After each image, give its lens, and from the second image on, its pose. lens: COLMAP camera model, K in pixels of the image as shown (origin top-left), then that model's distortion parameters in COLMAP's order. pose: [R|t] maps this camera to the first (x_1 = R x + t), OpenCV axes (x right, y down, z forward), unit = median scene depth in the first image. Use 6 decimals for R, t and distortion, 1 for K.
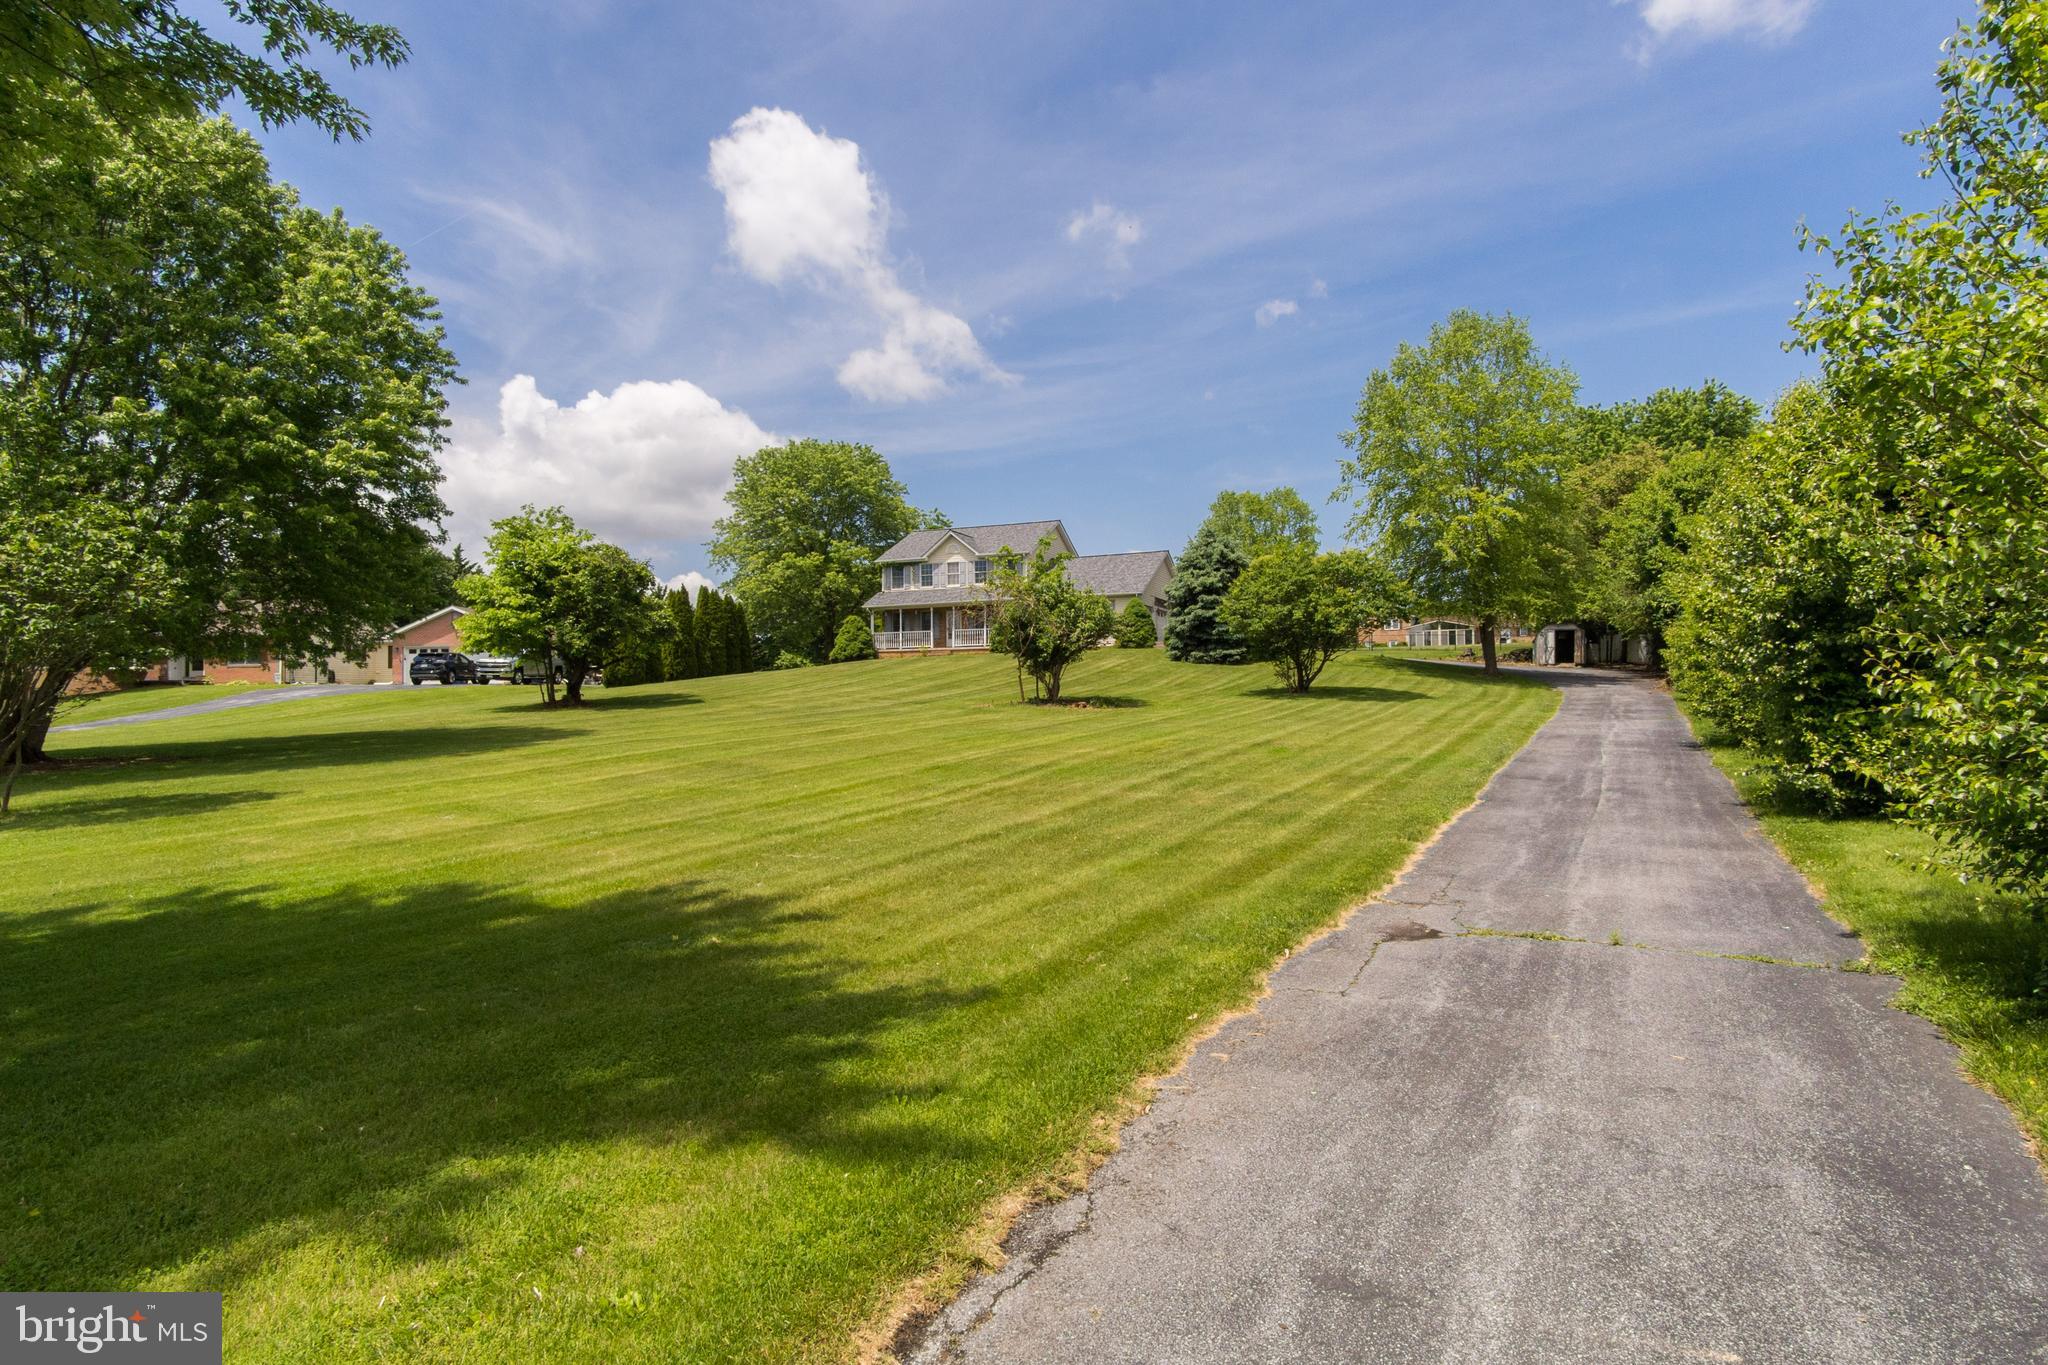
lens RADIAL K [[1210.1, 0, 1024.0], [0, 1210.1, 682.5], [0, 0, 1]] dist [0.006442, 0.001178]
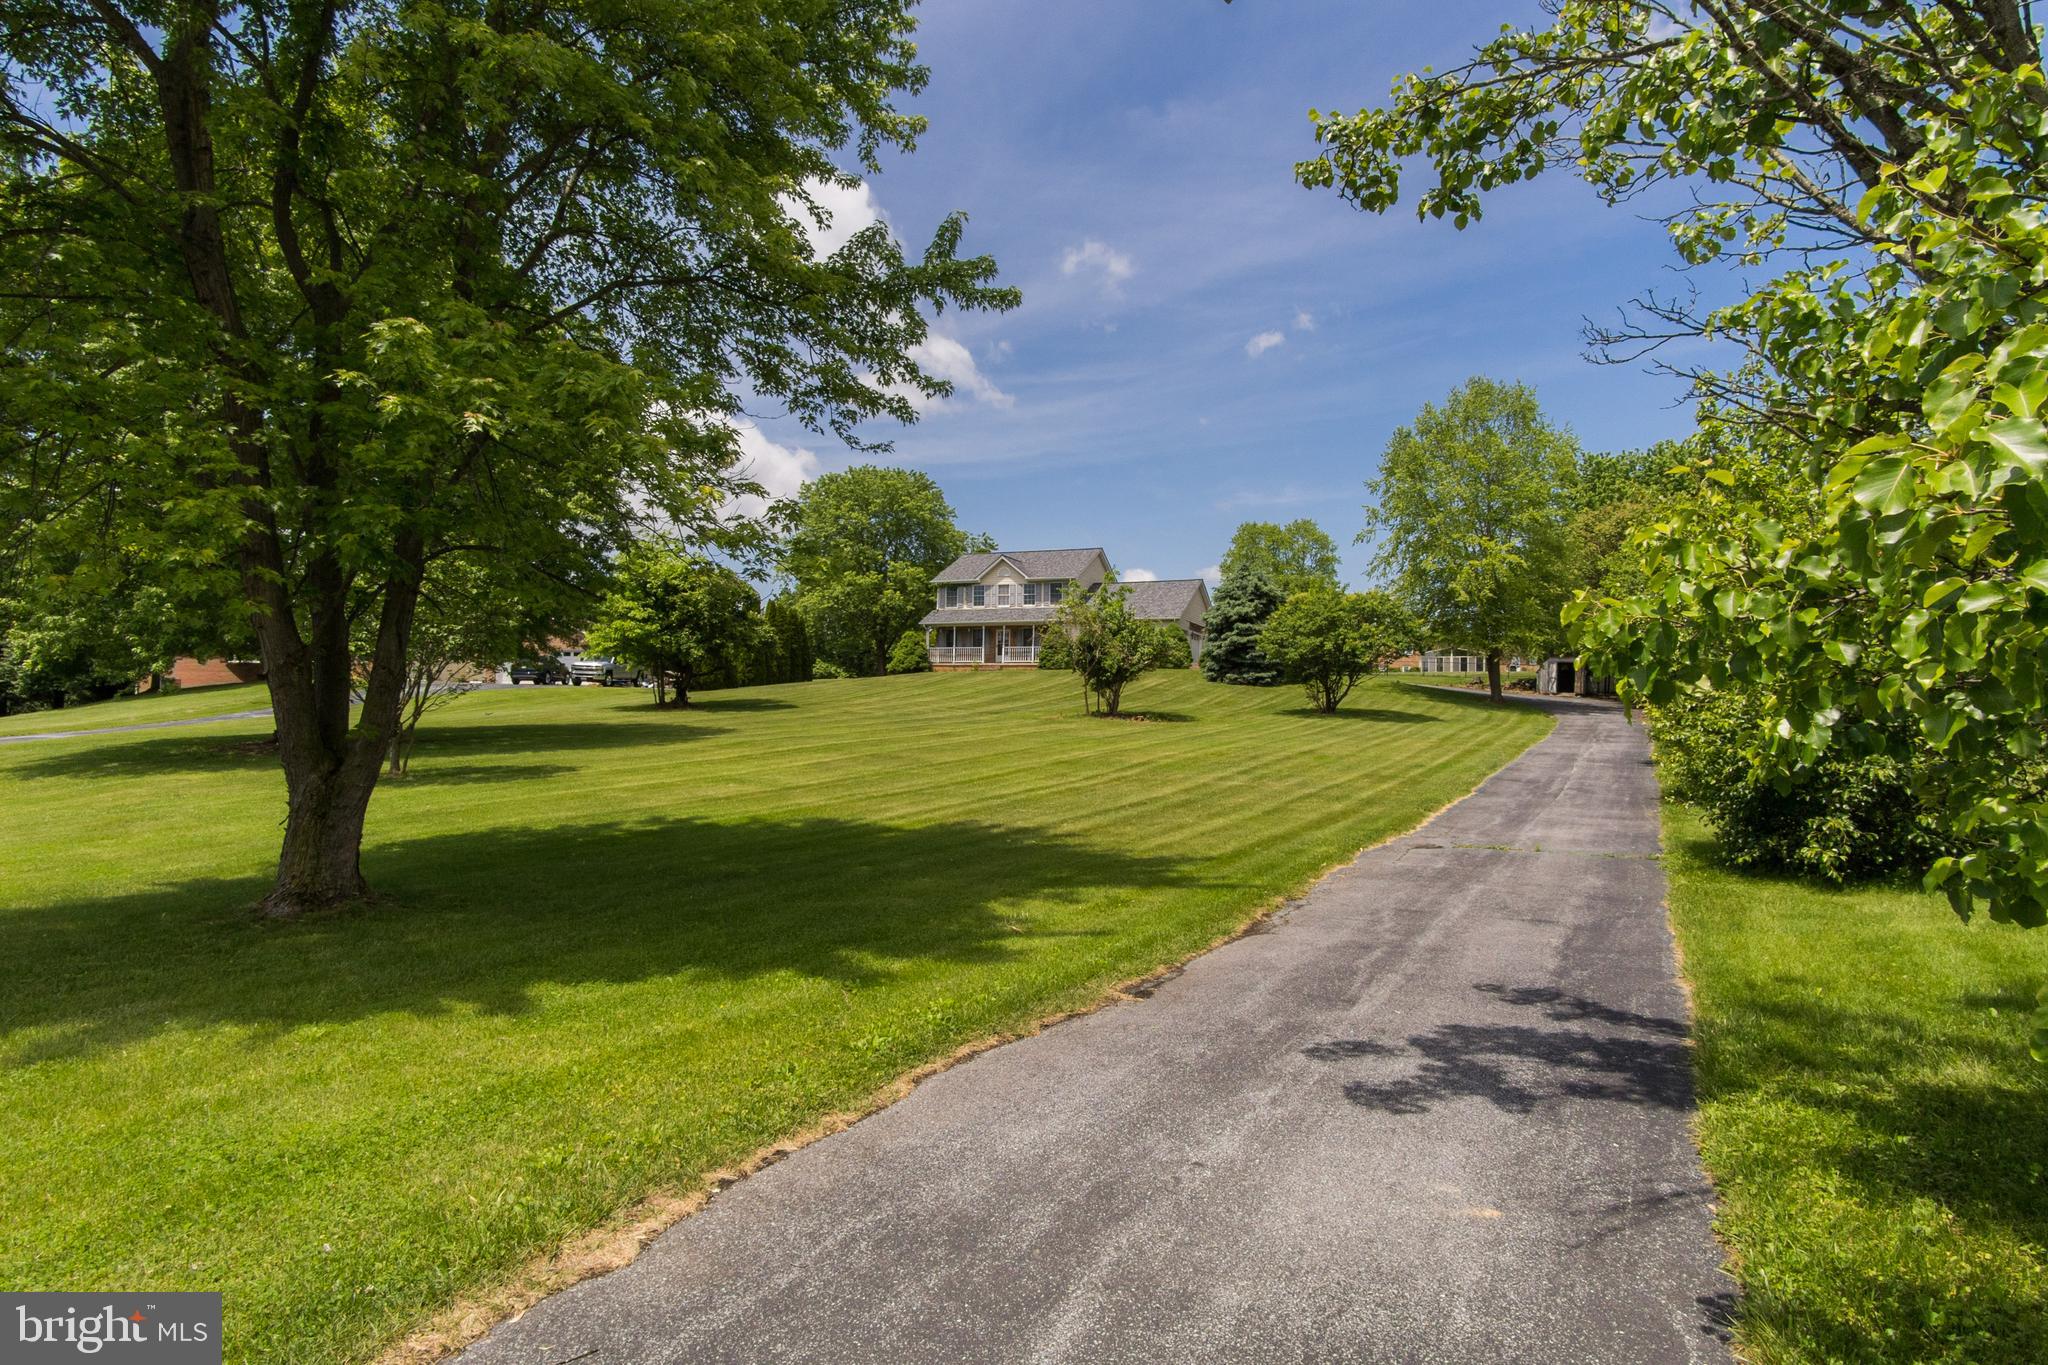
lens RADIAL K [[1210.1, 0, 1024.0], [0, 1210.1, 682.5], [0, 0, 1]] dist [0.006442, 0.001178]
pose [[0.999600, 0.026879, -0.008811, -0.042639], [-0.026975, 0.999577, -0.010909, -0.000247], [0.008514, 0.011142, 0.999902, -0.127386]]
